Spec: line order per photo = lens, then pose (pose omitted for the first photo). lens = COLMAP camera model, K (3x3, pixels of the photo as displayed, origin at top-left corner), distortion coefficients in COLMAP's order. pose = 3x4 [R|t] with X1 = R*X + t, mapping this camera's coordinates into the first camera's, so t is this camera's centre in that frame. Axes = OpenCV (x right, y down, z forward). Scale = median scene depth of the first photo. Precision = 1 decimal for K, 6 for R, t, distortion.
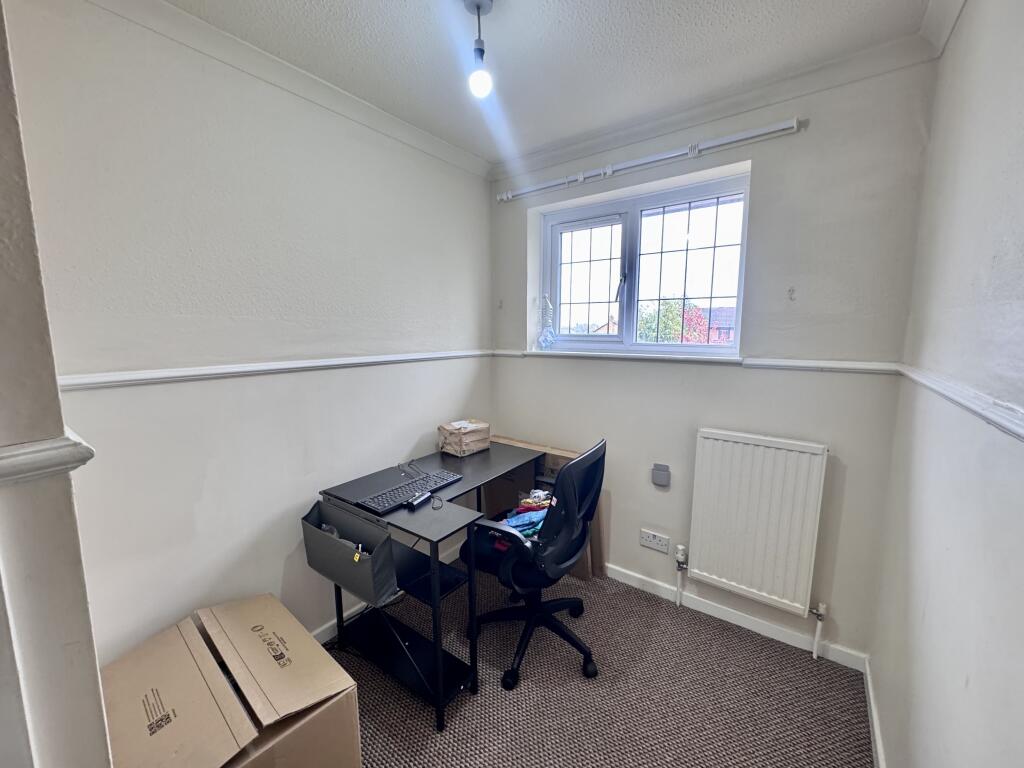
lens RADIAL K [[411.0, 0, 511.8], [0, 411.0, 383.9], [0, 0, 1]] dist [-0.000057, 0.000000]
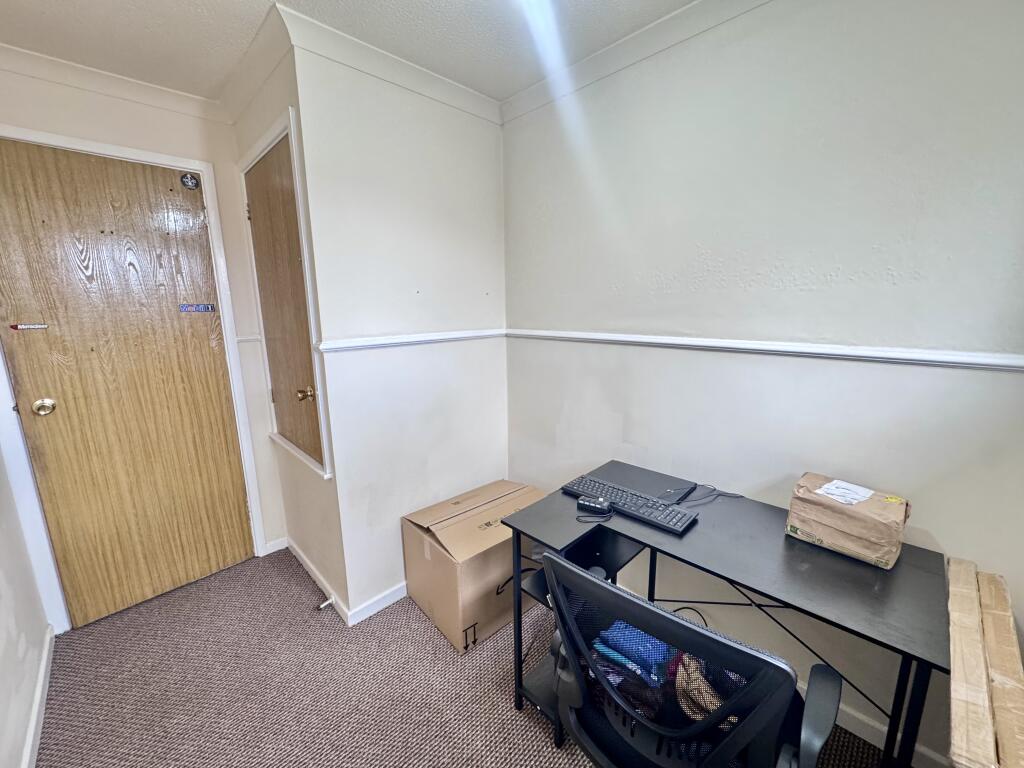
lens RADIAL K [[410.9, 0, 512.3], [0, 410.9, 386.2], [0, 0, 1]] dist [0.002575, 0.001178]
pose [[-0.162162, 0.190583, -0.968185, 0.469253], [-0.124695, 0.969348, 0.211698, -0.093584], [0.978854, 0.155057, -0.133427, 0.736499]]
